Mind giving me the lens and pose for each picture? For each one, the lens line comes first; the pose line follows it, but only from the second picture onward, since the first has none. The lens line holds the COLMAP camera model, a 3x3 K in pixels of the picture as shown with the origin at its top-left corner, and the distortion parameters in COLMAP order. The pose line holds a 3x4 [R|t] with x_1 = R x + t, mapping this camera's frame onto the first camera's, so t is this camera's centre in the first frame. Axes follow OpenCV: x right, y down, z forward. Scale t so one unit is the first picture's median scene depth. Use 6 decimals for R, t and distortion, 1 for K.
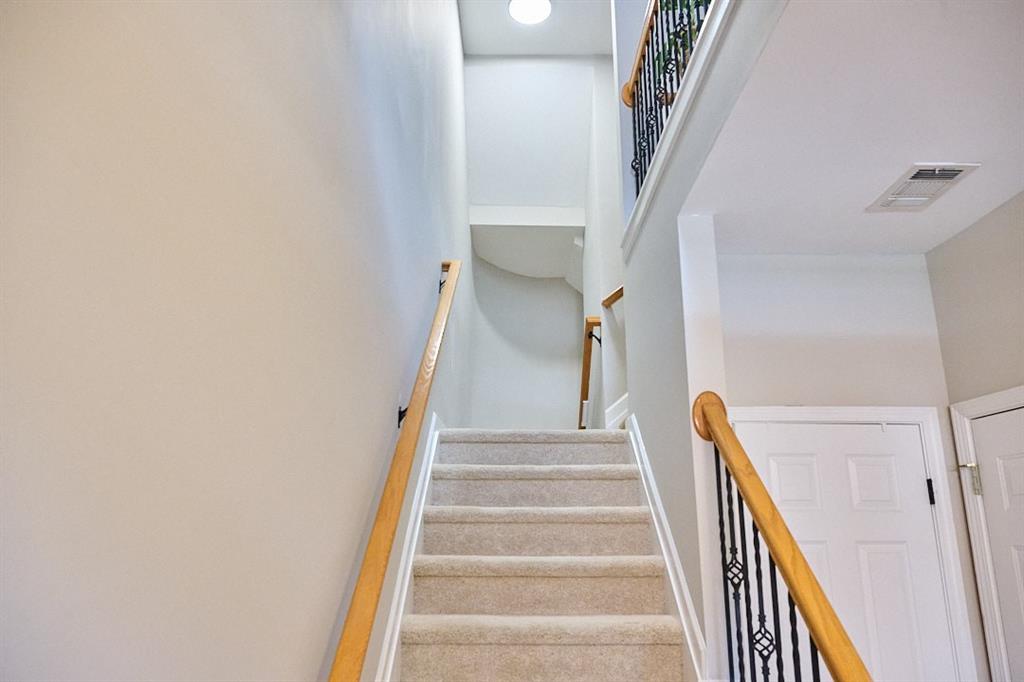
lens RADIAL K [[689.1, 0, 511.0], [0, 689.1, 342.5], [0, 0, 1]] dist [0.016332, 0.000000]
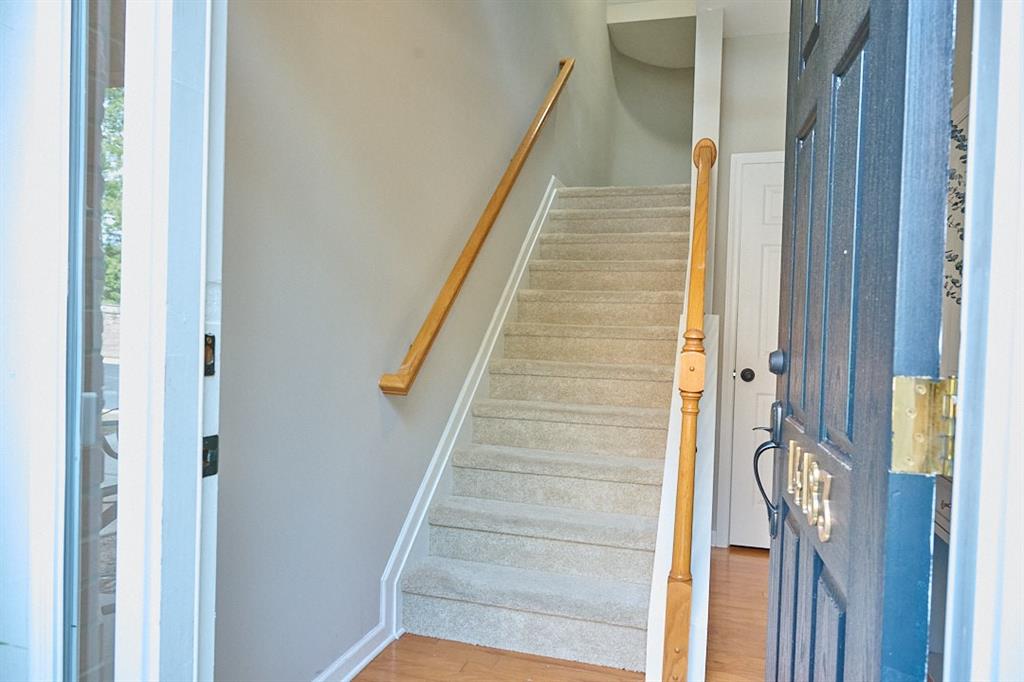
lens RADIAL K [[689.1, 0, 511.4], [0, 689.1, 340.6], [0, 0, 1]] dist [0.016332, 0.000000]
pose [[0.960173, 0.026188, -0.278178, 0.209494], [0.048345, 0.965010, 0.257717, 0.059396], [0.275193, -0.260901, 0.925310, -0.421752]]
